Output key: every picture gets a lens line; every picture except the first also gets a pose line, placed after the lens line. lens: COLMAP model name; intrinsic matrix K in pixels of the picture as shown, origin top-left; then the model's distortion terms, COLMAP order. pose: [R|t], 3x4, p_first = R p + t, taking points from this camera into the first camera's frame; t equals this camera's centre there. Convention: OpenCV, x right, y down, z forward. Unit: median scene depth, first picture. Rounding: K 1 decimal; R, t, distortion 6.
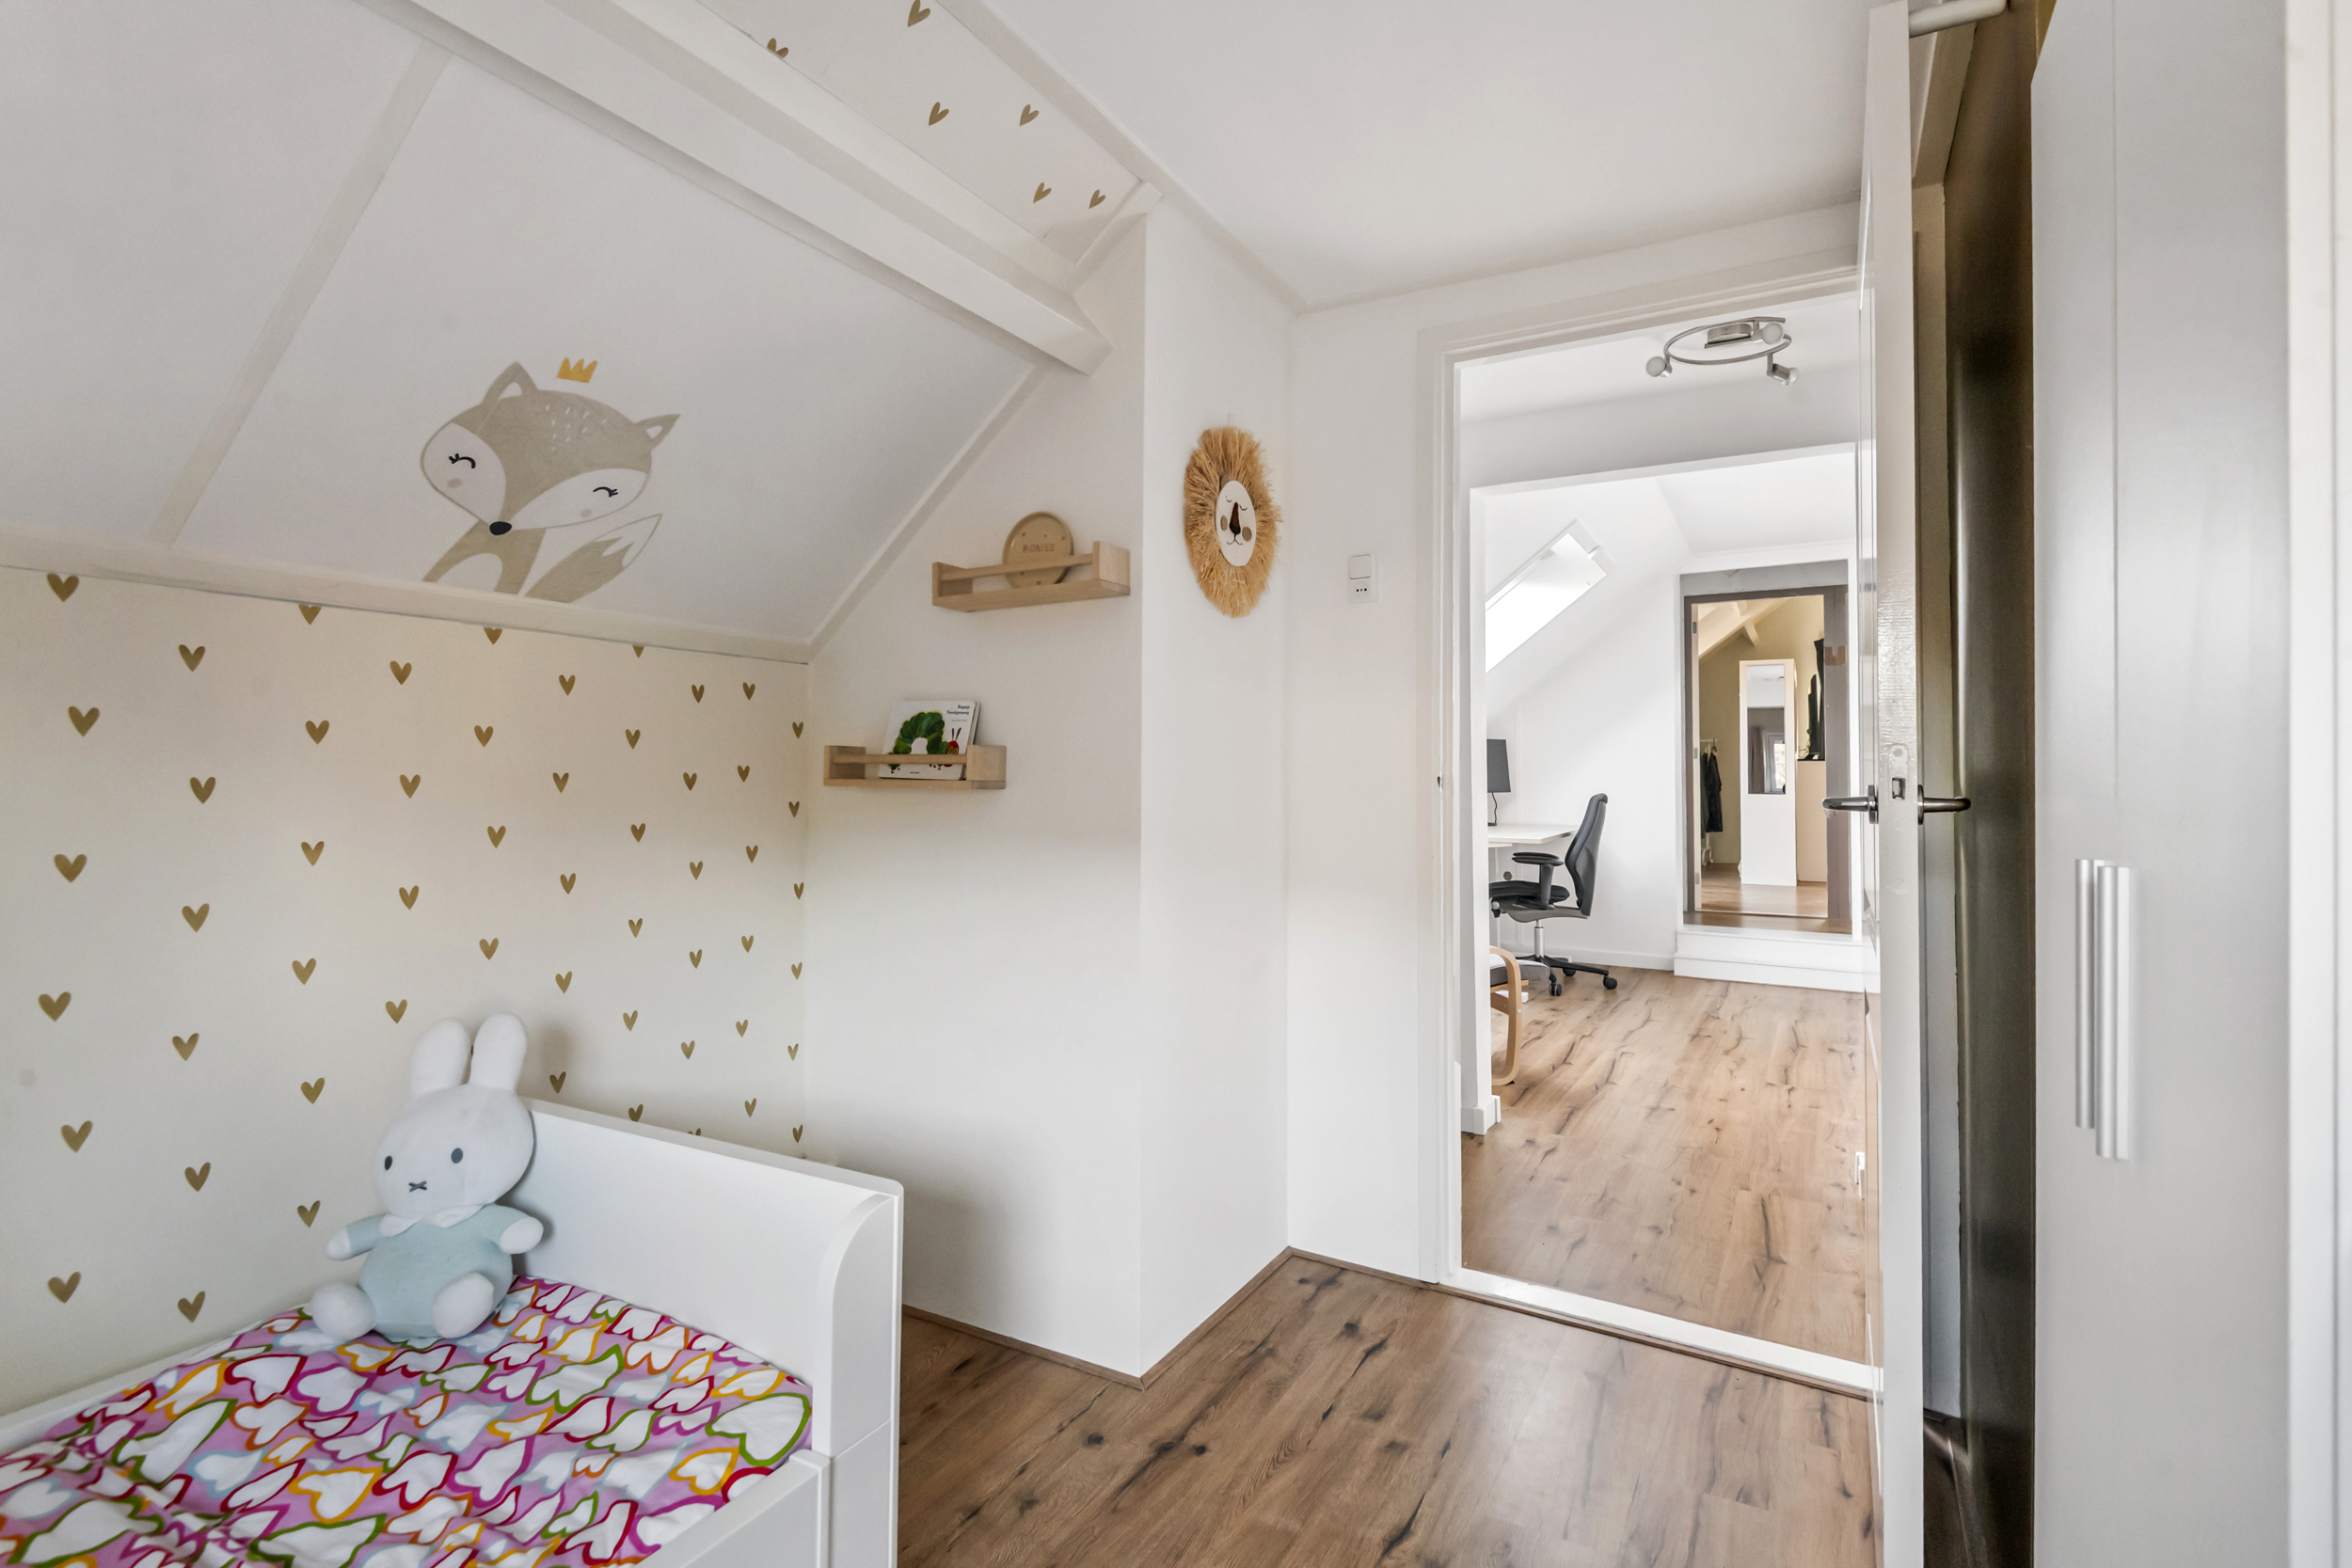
lens RADIAL K [[1131.8, 0, 1176.0], [0, 1131.8, 784.0], [0, 0, 1]] dist [0.000647, -0.001106]
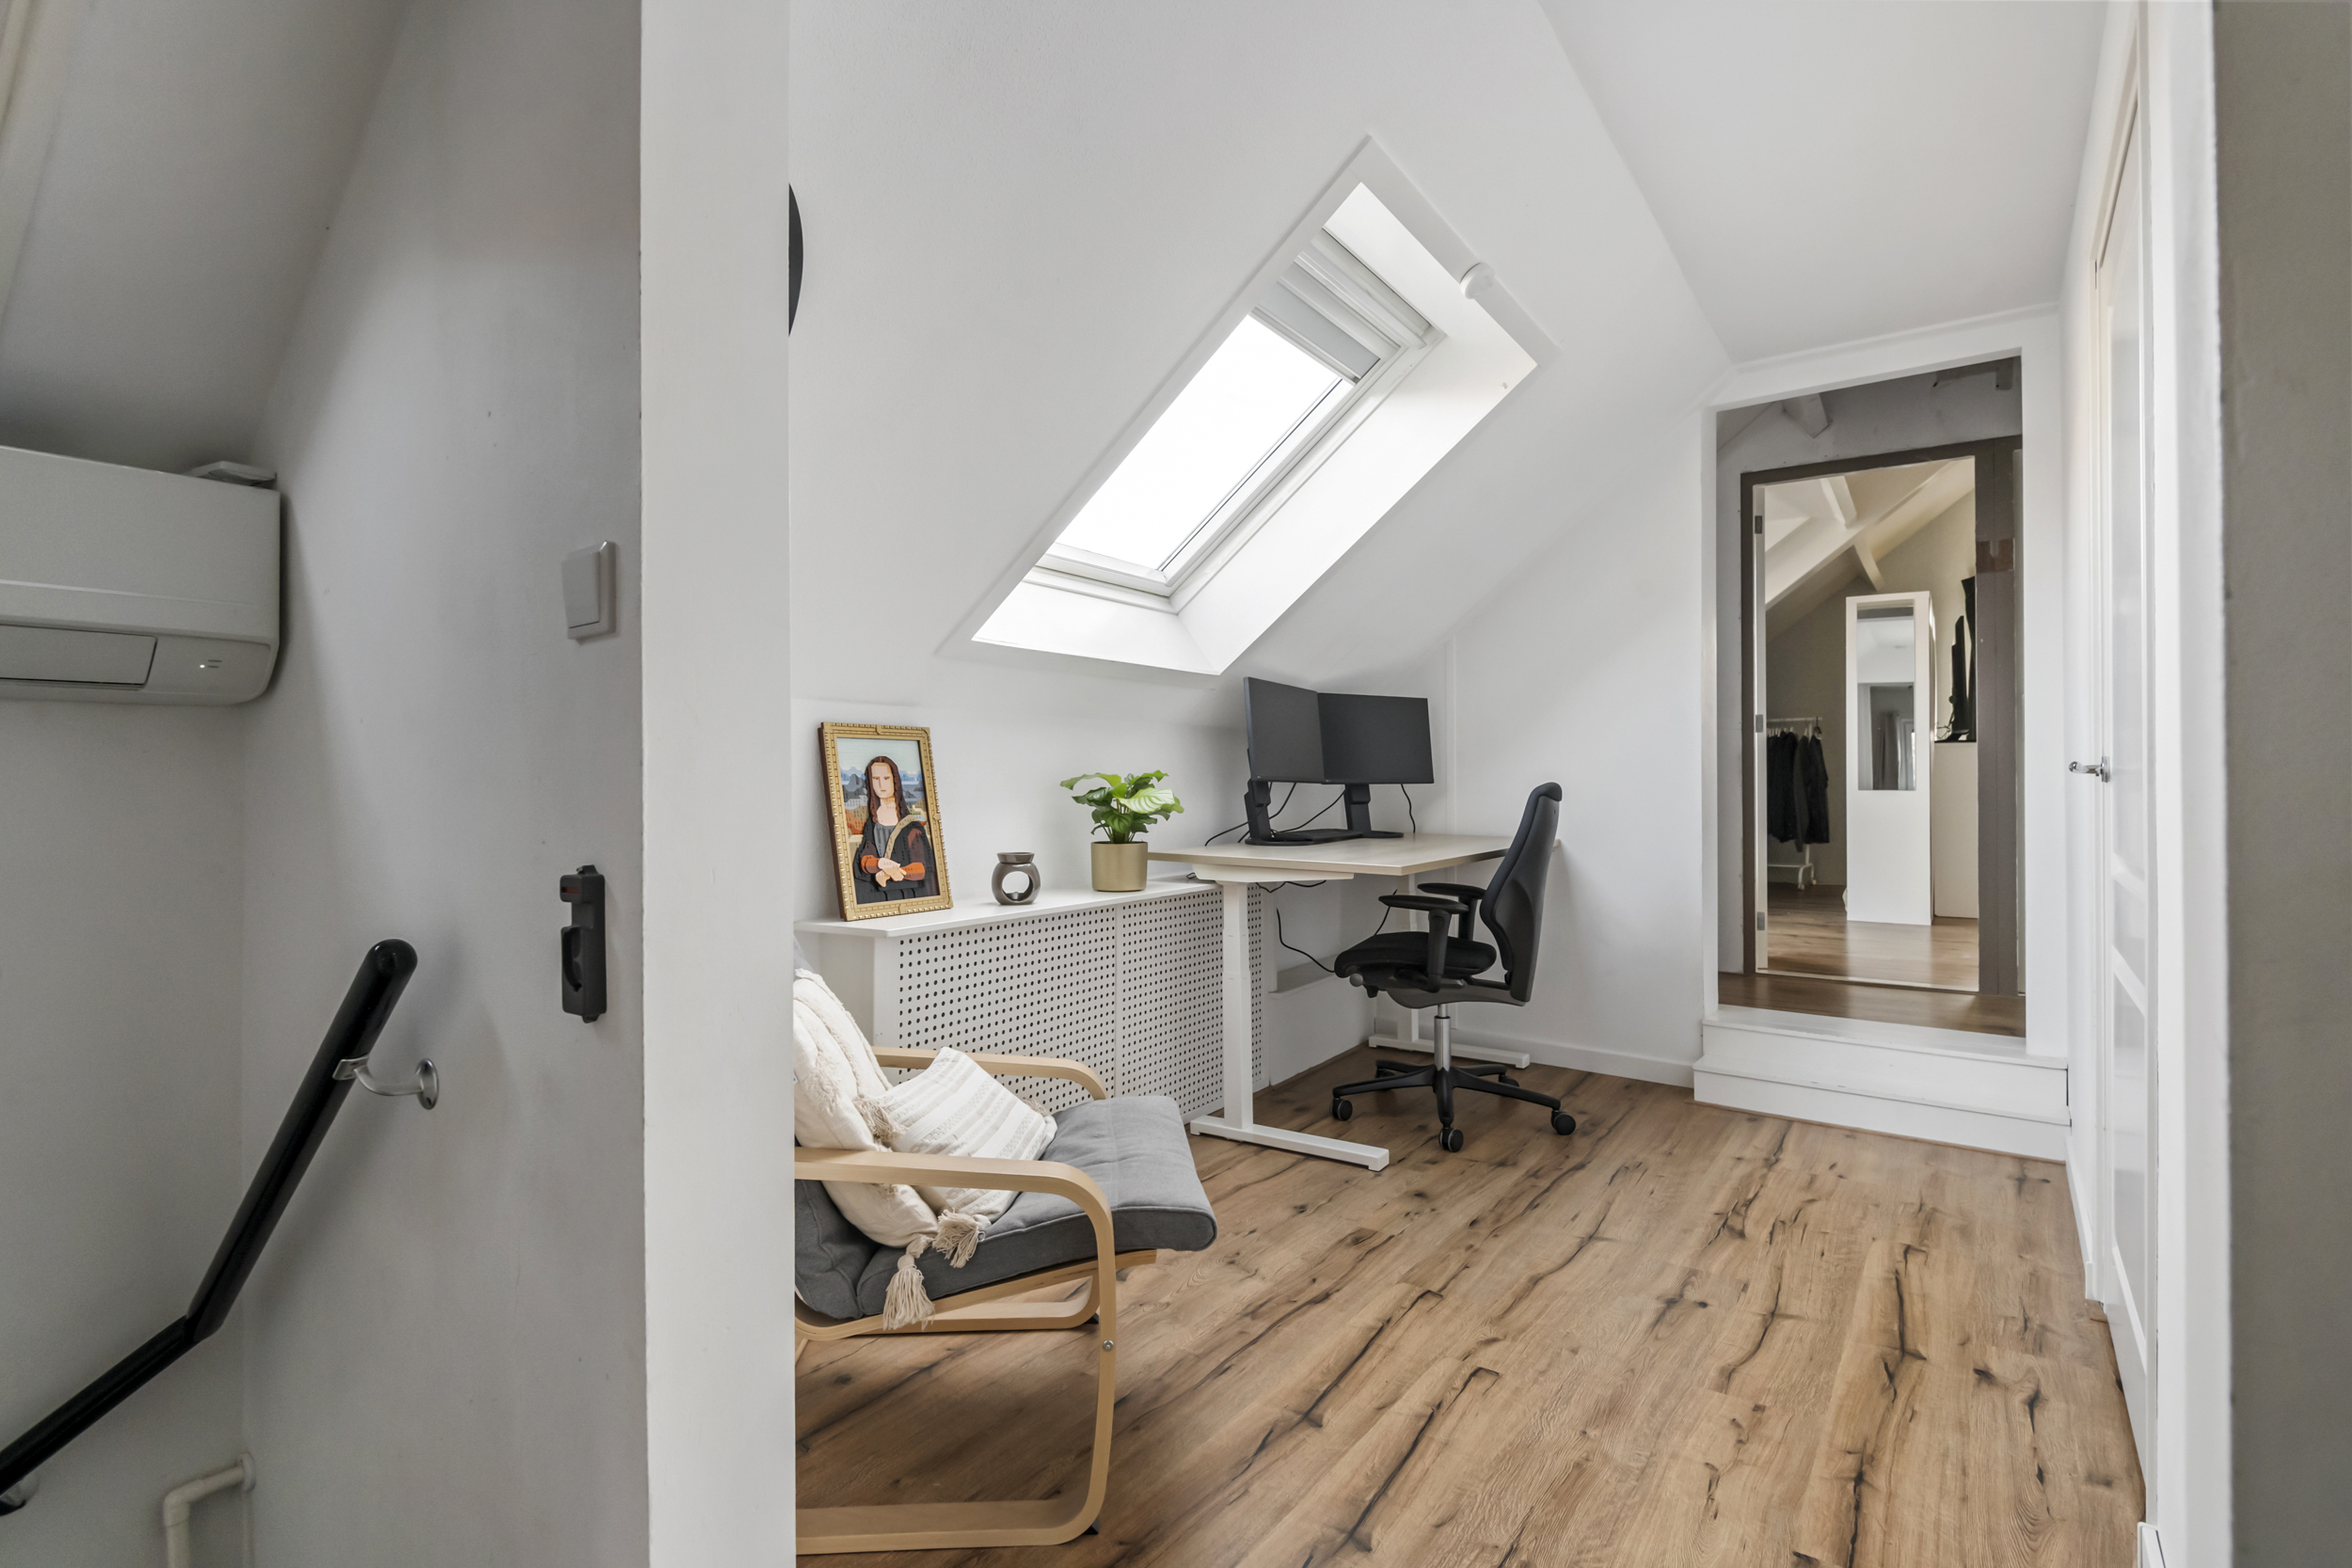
lens RADIAL K [[1131.8, 0, 1176.0], [0, 1131.8, 784.0], [0, 0, 1]] dist [0.000647, -0.001106]
pose [[0.995366, 0.002694, -0.096121, 0.213999], [-0.002422, 0.999993, 0.002946, 0.006433], [0.096128, -0.002700, 0.995365, 0.369713]]
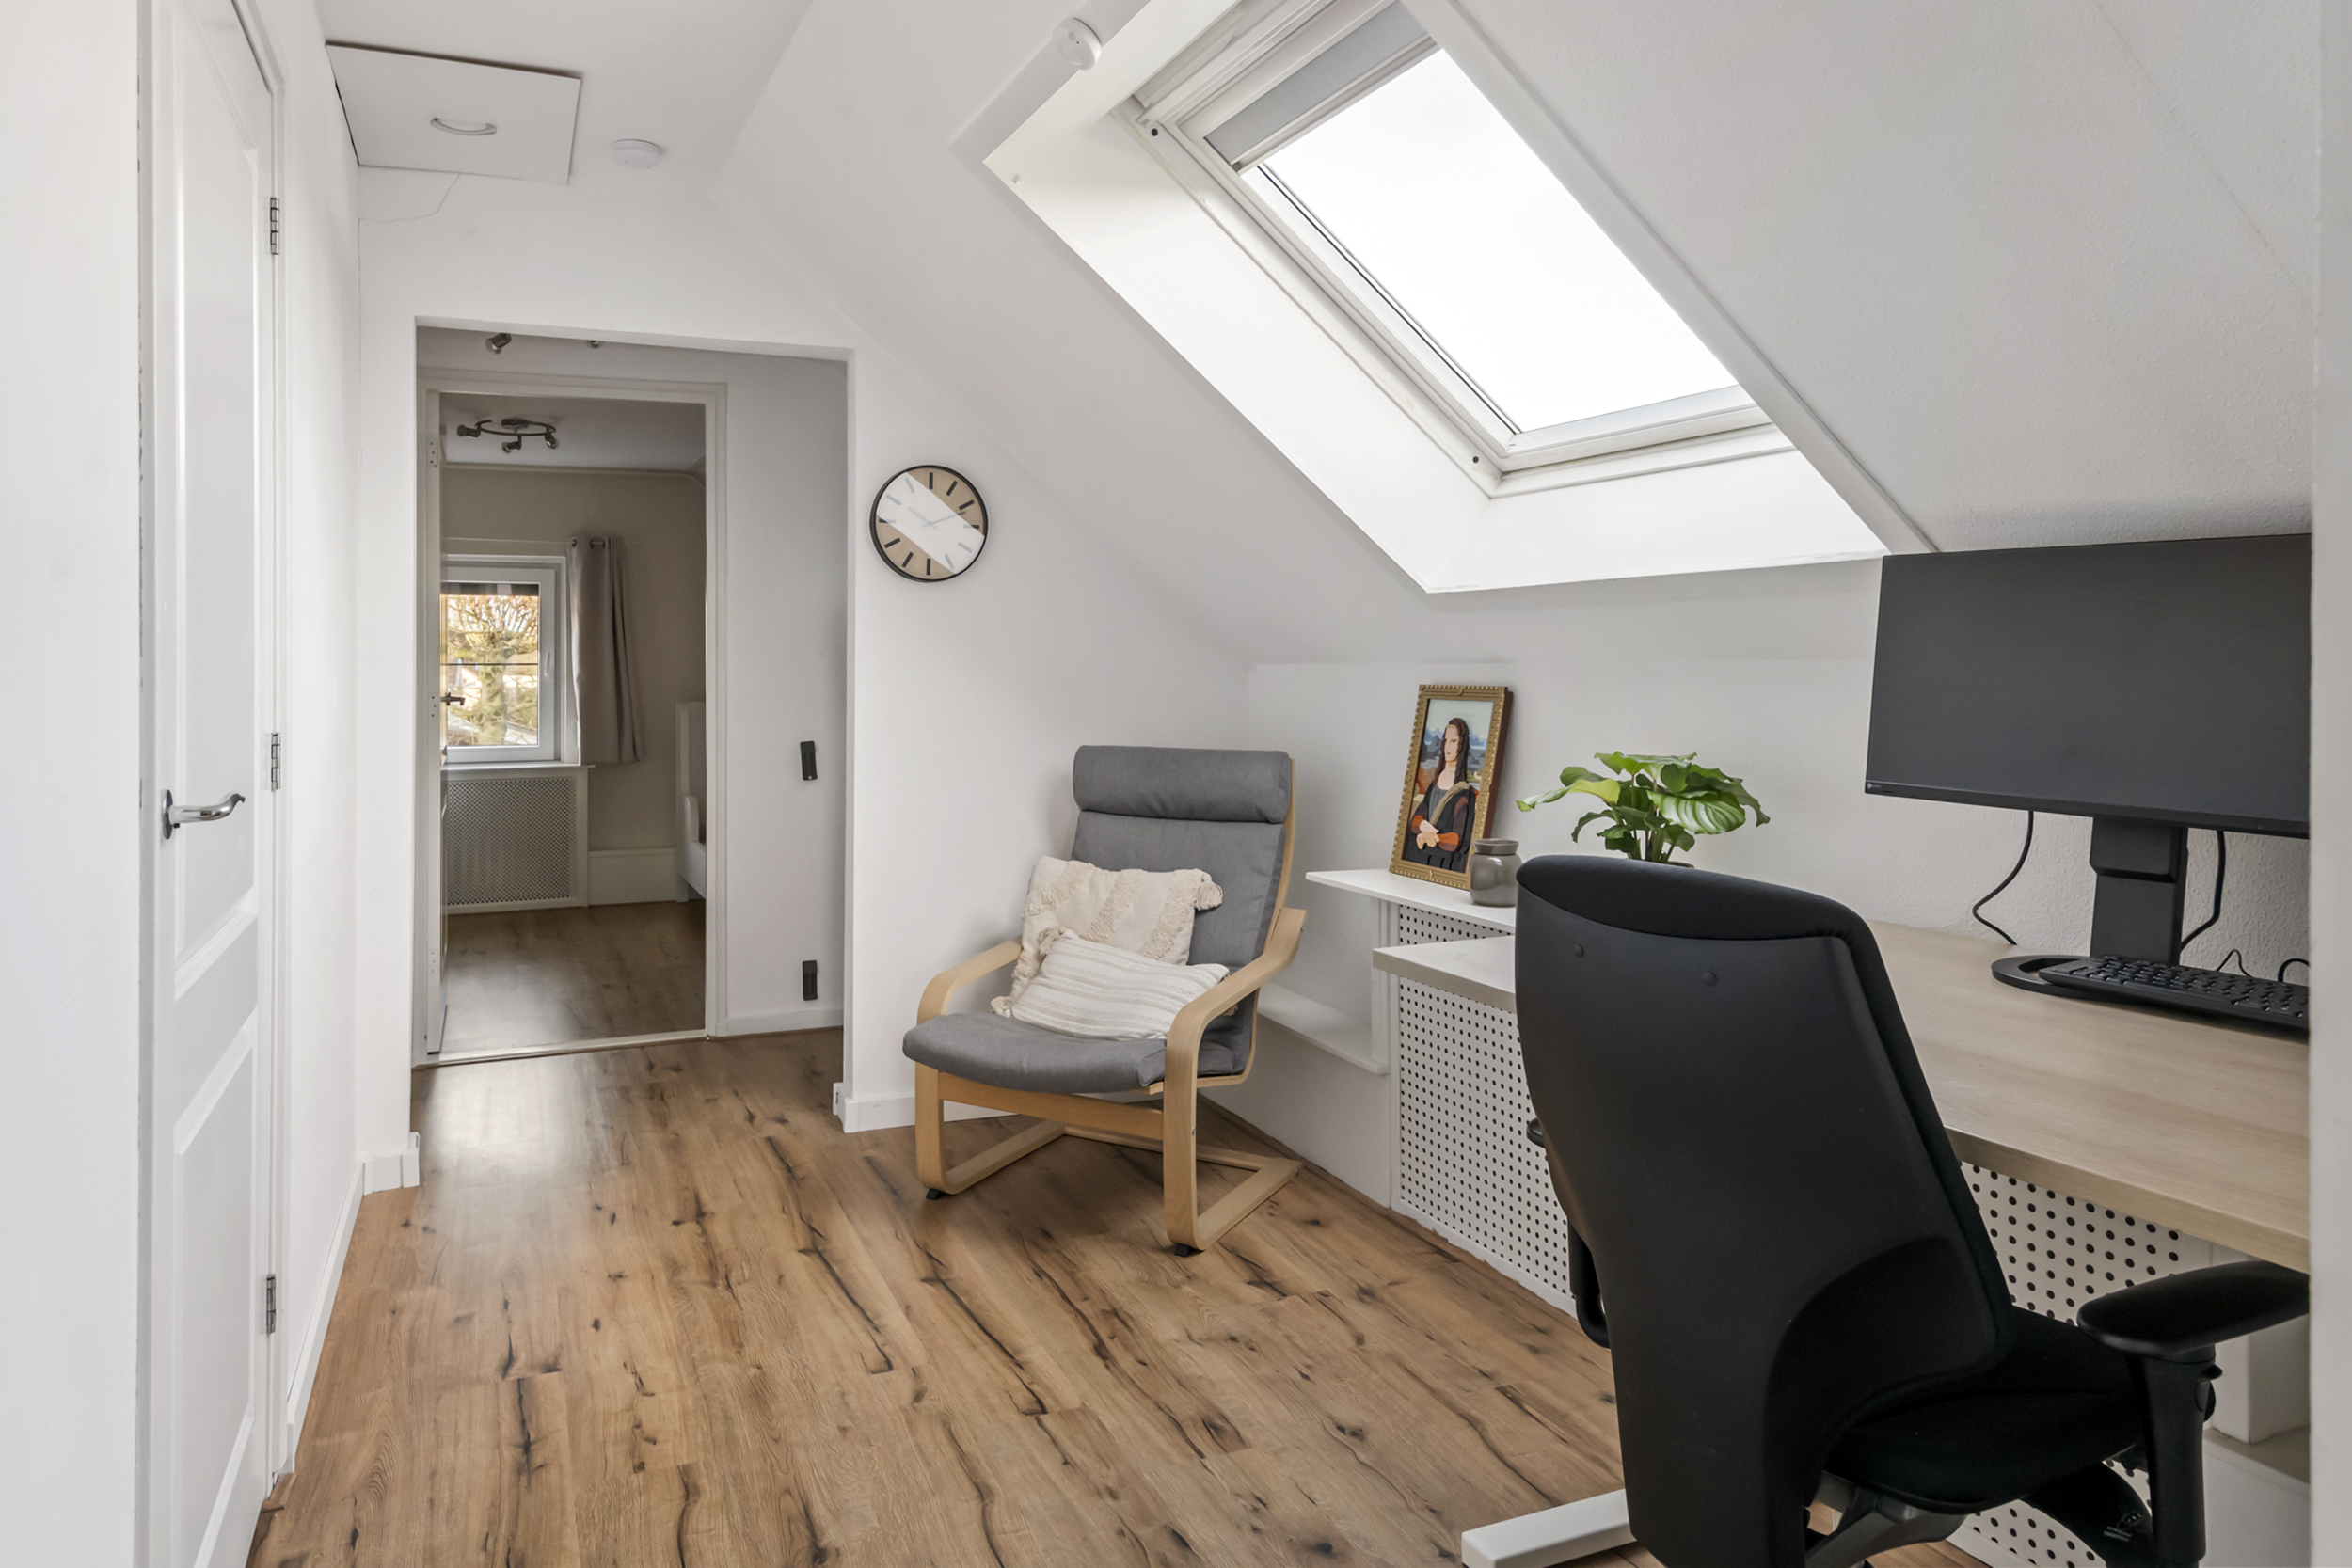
lens RADIAL K [[1574.3, 0, 1176.0], [0, 1574.3, 784.0], [0, 0, 1]] dist [0.004125, 0.005721]
pose [[-0.598196, 0.060330, -0.799076, 0.525292], [-0.013735, 0.996244, 0.085499, -0.021480], [0.801232, 0.062121, -0.595120, 0.946576]]
